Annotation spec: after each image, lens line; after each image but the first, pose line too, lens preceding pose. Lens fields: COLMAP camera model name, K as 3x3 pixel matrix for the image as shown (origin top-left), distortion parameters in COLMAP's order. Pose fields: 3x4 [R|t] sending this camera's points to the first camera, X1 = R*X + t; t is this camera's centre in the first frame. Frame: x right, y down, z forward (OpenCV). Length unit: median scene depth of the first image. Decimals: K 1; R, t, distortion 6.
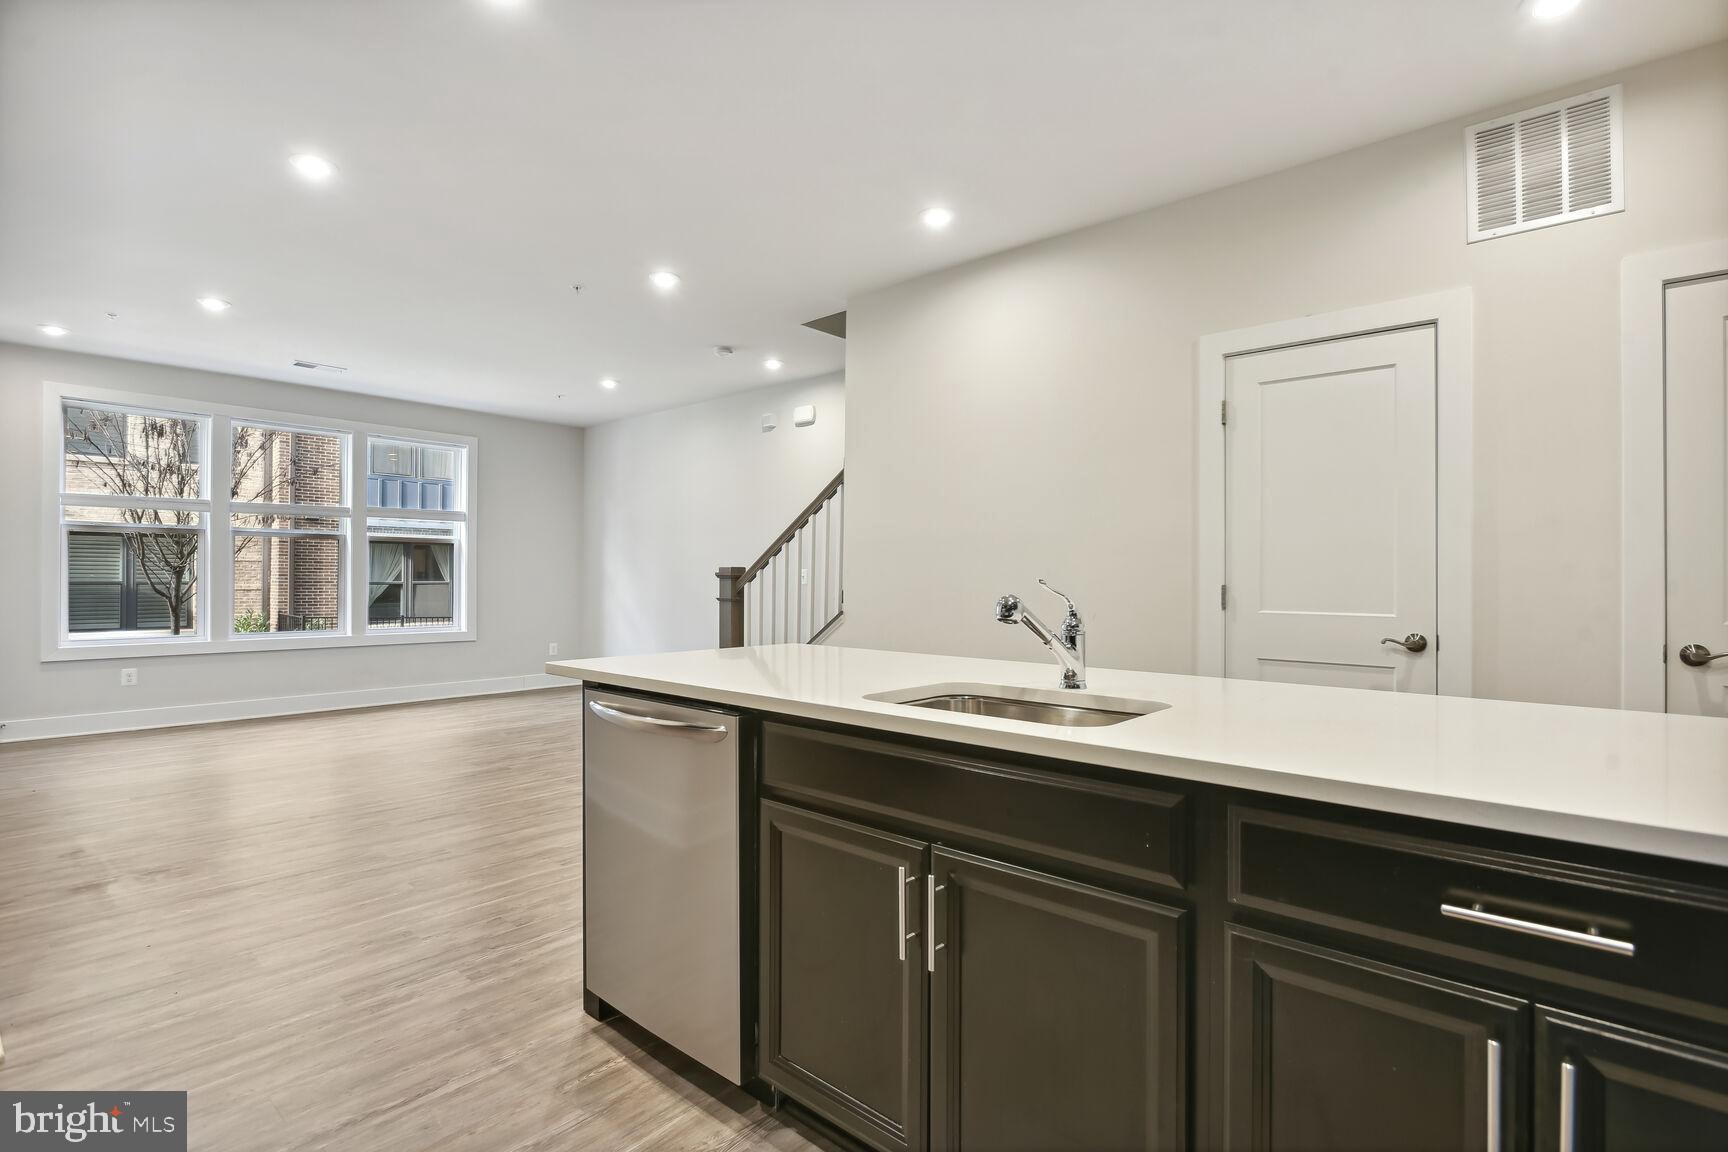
lens RADIAL K [[827.7, 0, 868.2], [0, 827.7, 572.9], [0, 0, 1]] dist [-0.017244, 0.000590]
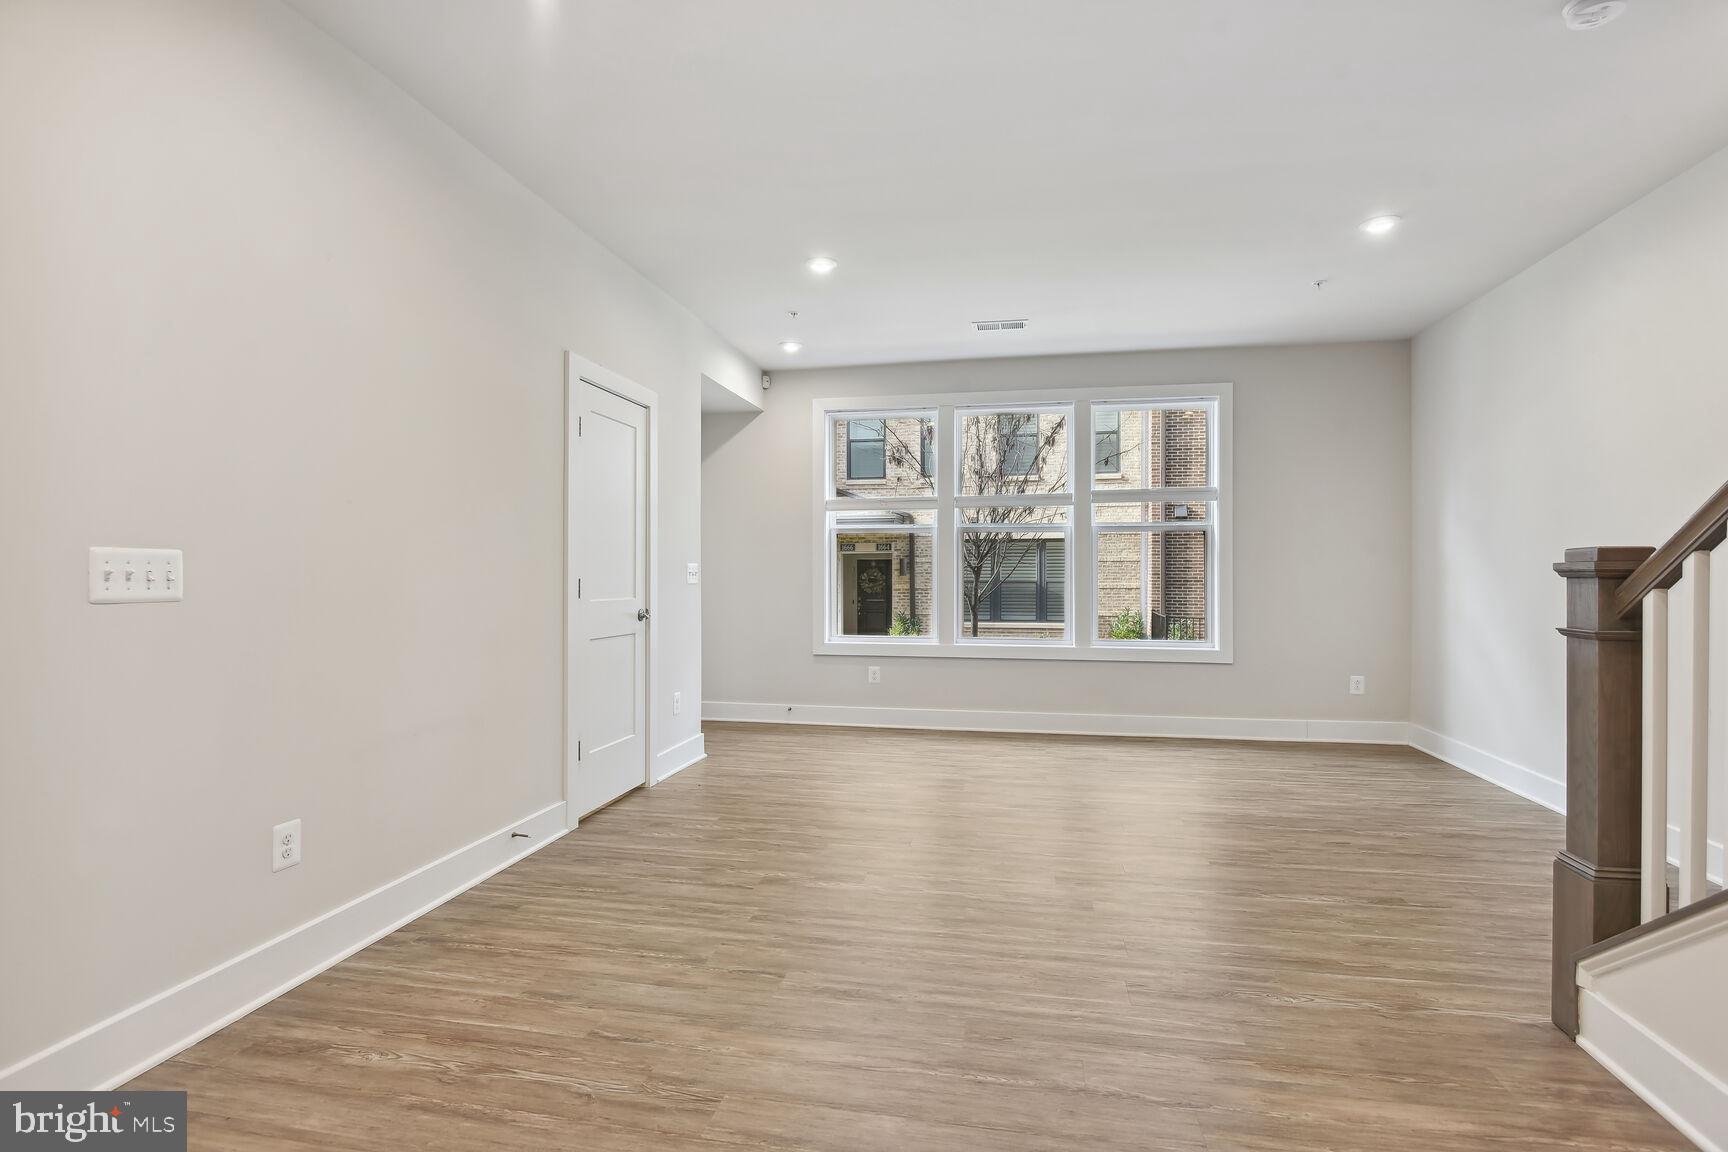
lens RADIAL K [[827.7, 0, 854.6], [0, 827.7, 581.6], [0, 0, 1]] dist [-0.017244, 0.000590]
pose [[0.489306, 0.002281, -0.872109, -0.011499], [0.008395, 0.999938, 0.007325, 0.002699], [0.872072, -0.010906, 0.489257, 0.479792]]
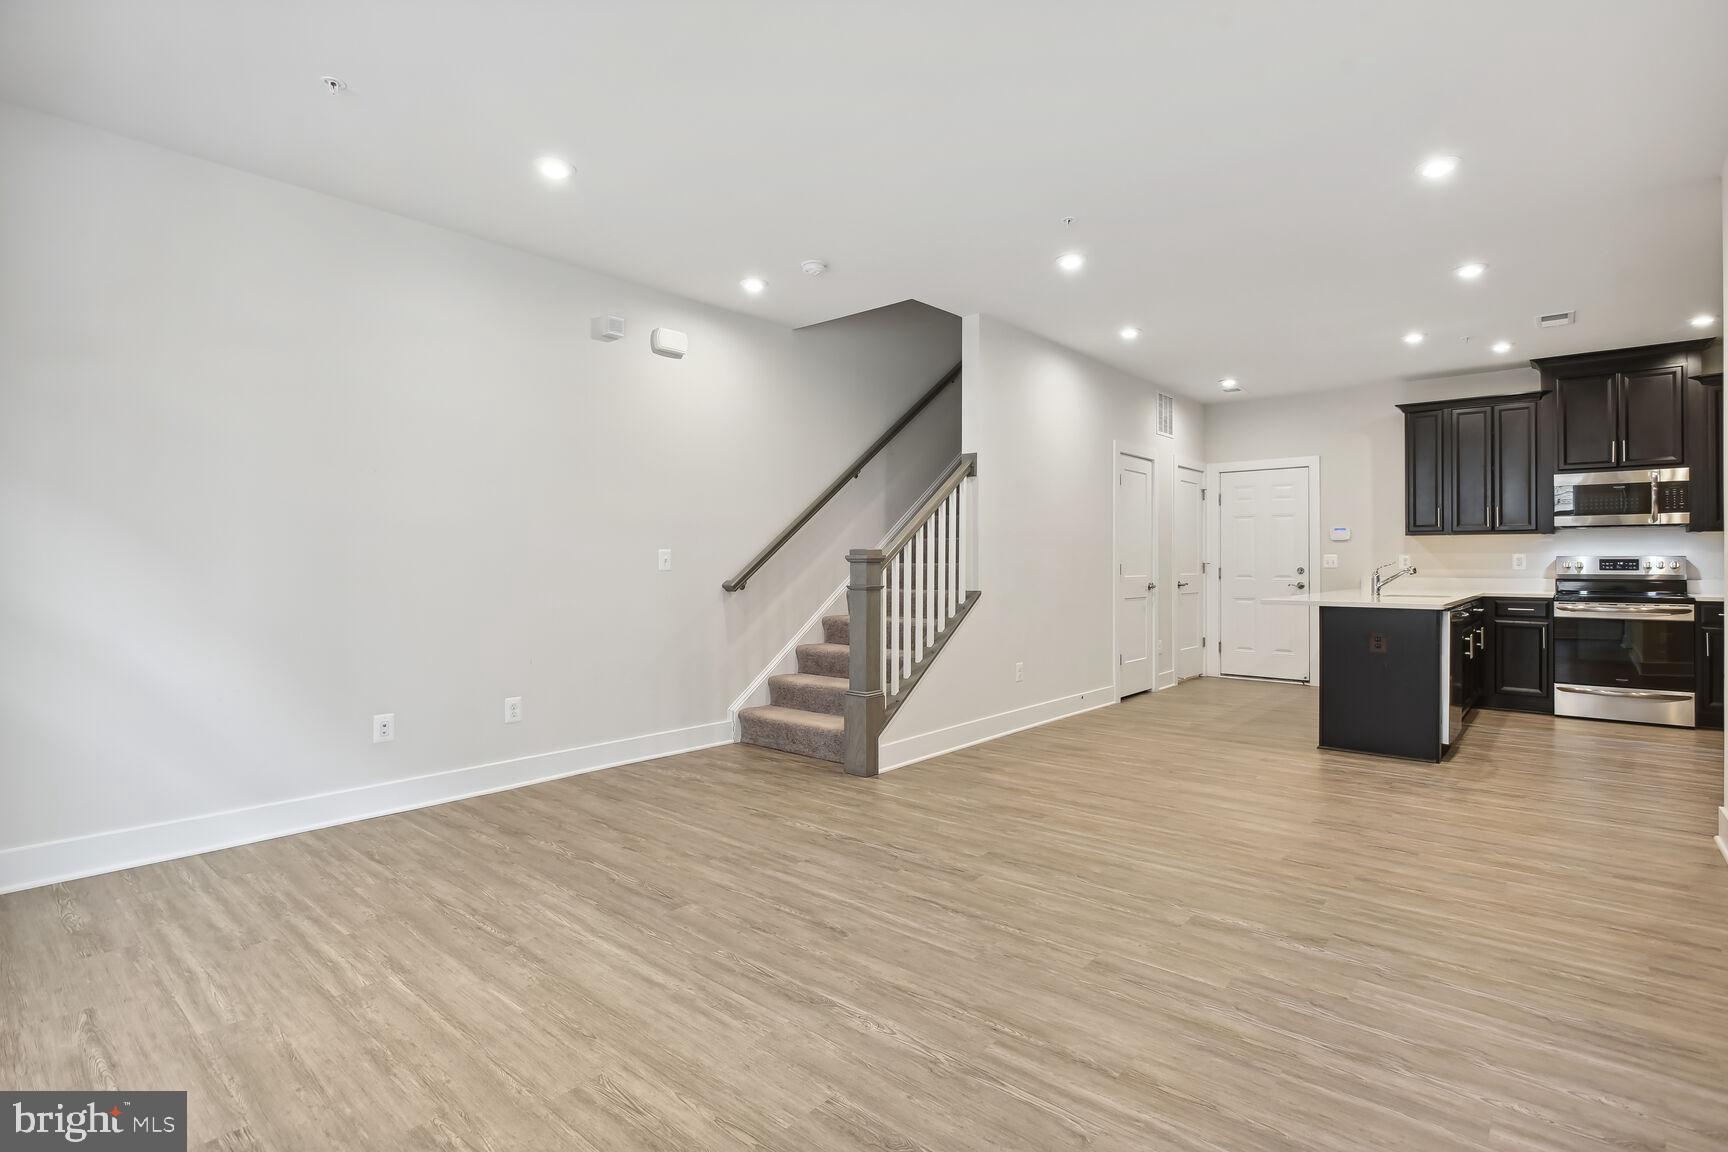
lens RADIAL K [[827.7, 0, 863.0], [0, 827.7, 565.9], [0, 0, 1]] dist [-0.017244, 0.000590]
pose [[0.000229, -0.010213, 0.999948, -0.910984], [-0.006268, 0.999928, 0.010214, 0.001565], [-0.999980, -0.006270, 0.000165, 0.918307]]
